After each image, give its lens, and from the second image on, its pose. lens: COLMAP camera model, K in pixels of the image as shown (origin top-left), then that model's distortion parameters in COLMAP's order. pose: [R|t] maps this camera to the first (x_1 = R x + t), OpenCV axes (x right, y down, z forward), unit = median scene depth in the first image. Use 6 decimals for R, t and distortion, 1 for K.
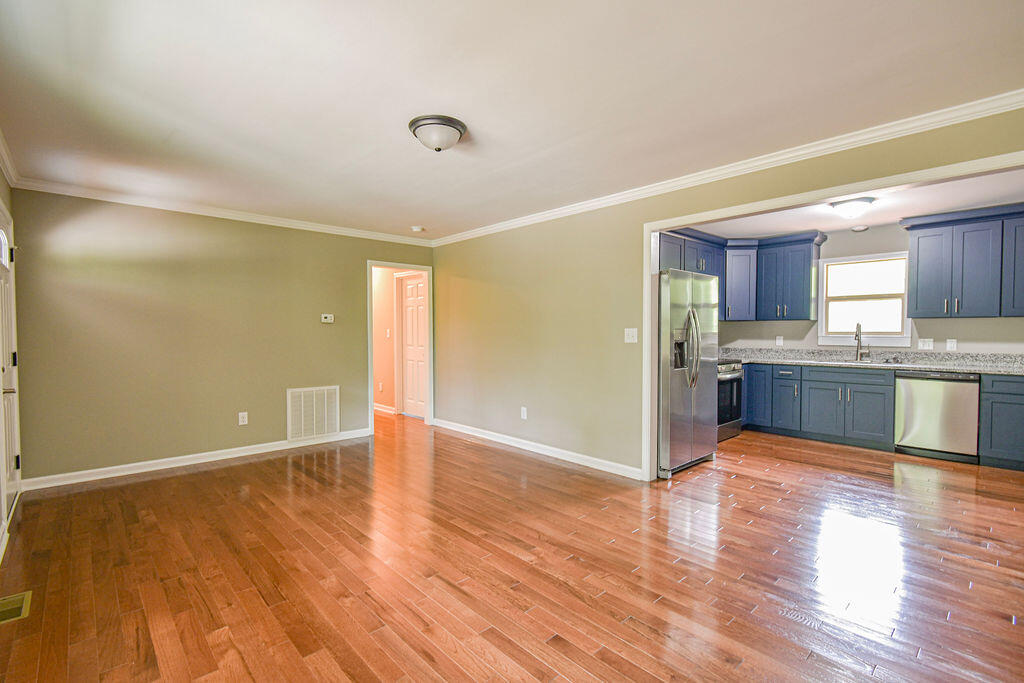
lens RADIAL K [[467.1, 0, 510.7], [0, 467.1, 343.2], [0, 0, 1]] dist [0.000148, 0.000018]
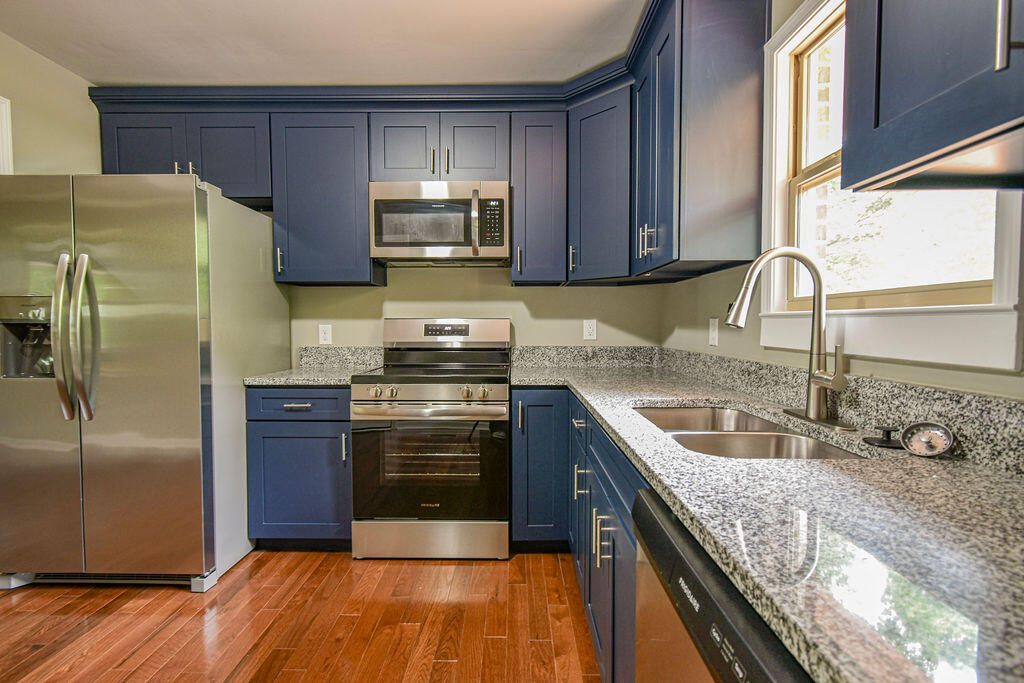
lens RADIAL K [[476.0, 0, 523.0], [0, 476.0, 342.1], [0, 0, 1]] dist [-0.000997, -0.002070]
pose [[0.730149, 0.025050, -0.682829, 0.843802], [-0.015940, 0.999680, 0.019629, -0.002089], [0.683102, -0.003448, 0.730315, 0.770600]]
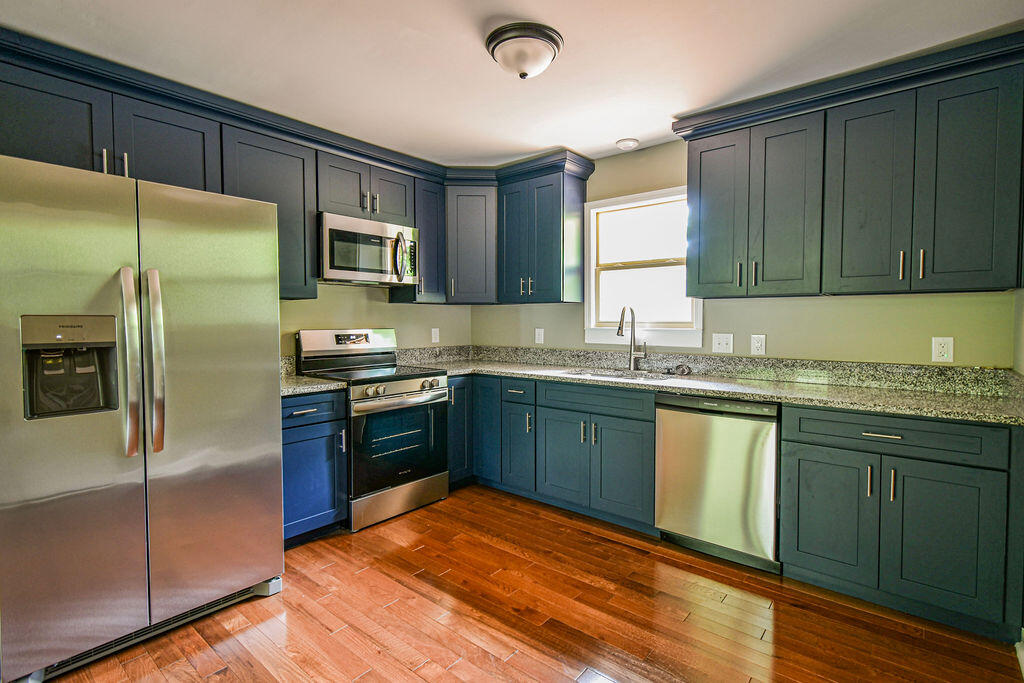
lens RADIAL K [[488.0, 0, 509.6], [0, 488.0, 331.7], [0, 0, 1]] dist [-0.000072, -0.000234]
pose [[0.992014, -0.004170, 0.126058, 0.535814], [0.004164, 0.999991, 0.000306, -0.012675], [-0.126059, 0.000221, 0.992023, 0.421567]]
